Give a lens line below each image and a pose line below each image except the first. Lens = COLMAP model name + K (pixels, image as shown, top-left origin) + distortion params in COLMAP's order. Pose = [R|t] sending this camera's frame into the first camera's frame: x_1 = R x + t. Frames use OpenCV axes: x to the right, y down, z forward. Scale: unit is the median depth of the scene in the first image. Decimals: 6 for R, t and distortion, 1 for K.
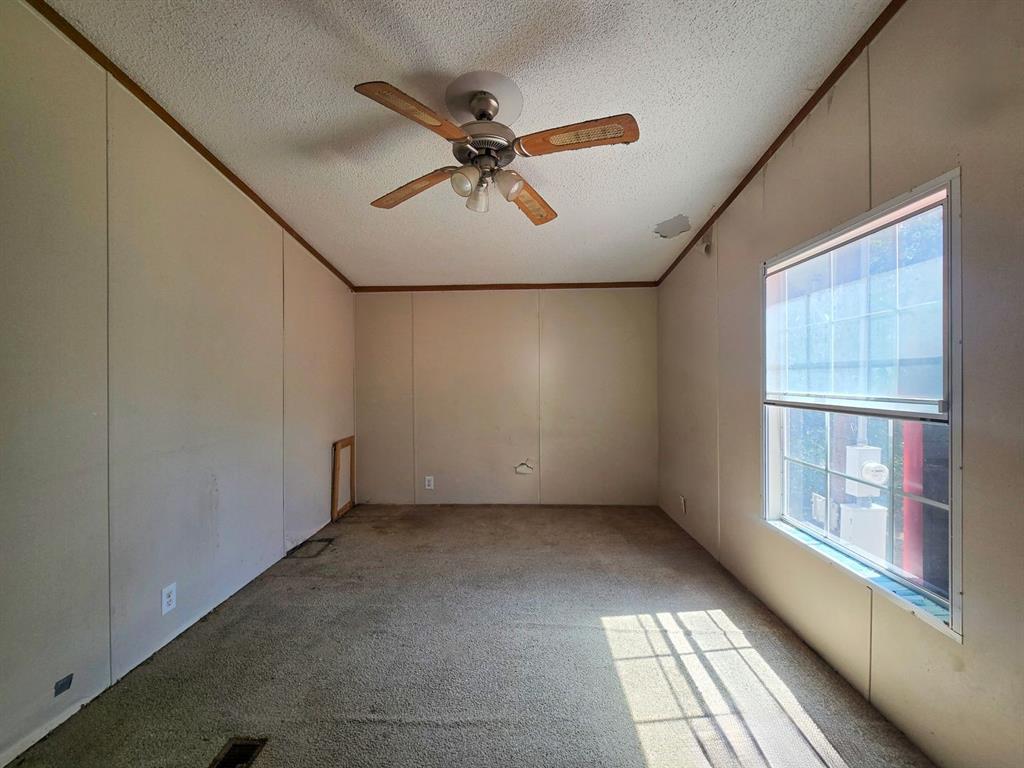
lens RADIAL K [[425.4, 0, 510.2], [0, 425.4, 381.4], [0, 0, 1]] dist [0.000006, 0.000309]
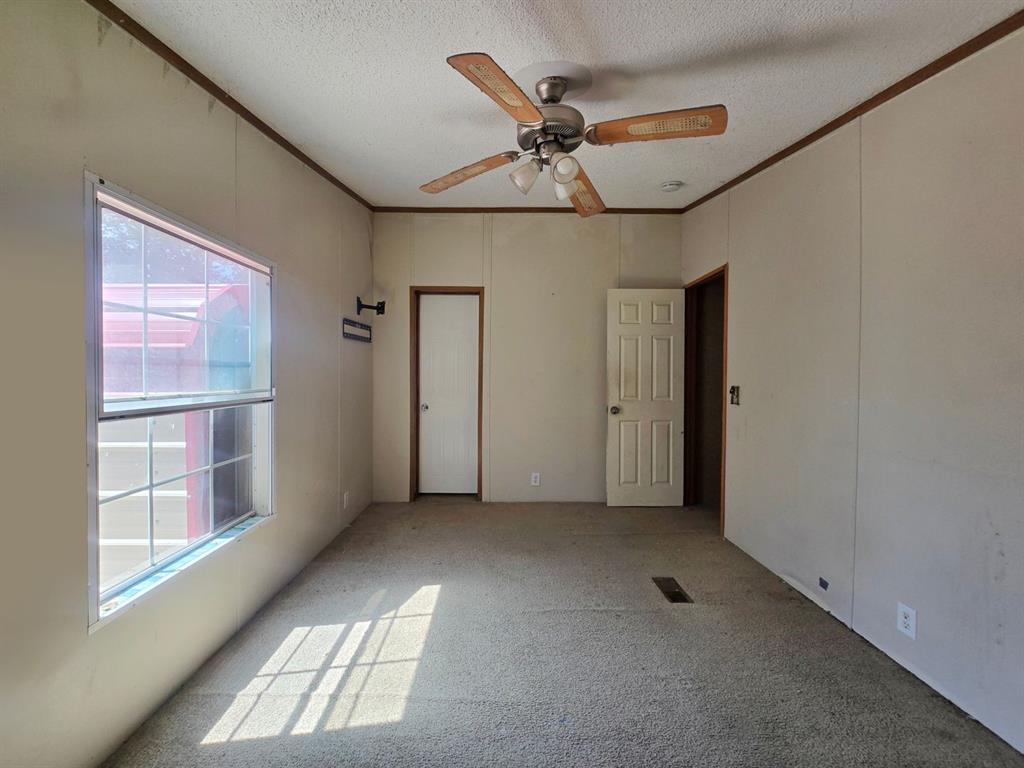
lens RADIAL K [[425.4, 0, 510.3], [0, 425.4, 379.0], [0, 0, 1]] dist [0.000006, 0.000309]
pose [[-0.999050, 0.002867, -0.043488, 0.070576], [0.002163, 0.999866, 0.016215, -0.014744], [0.043529, 0.016106, -0.998922, 1.894399]]
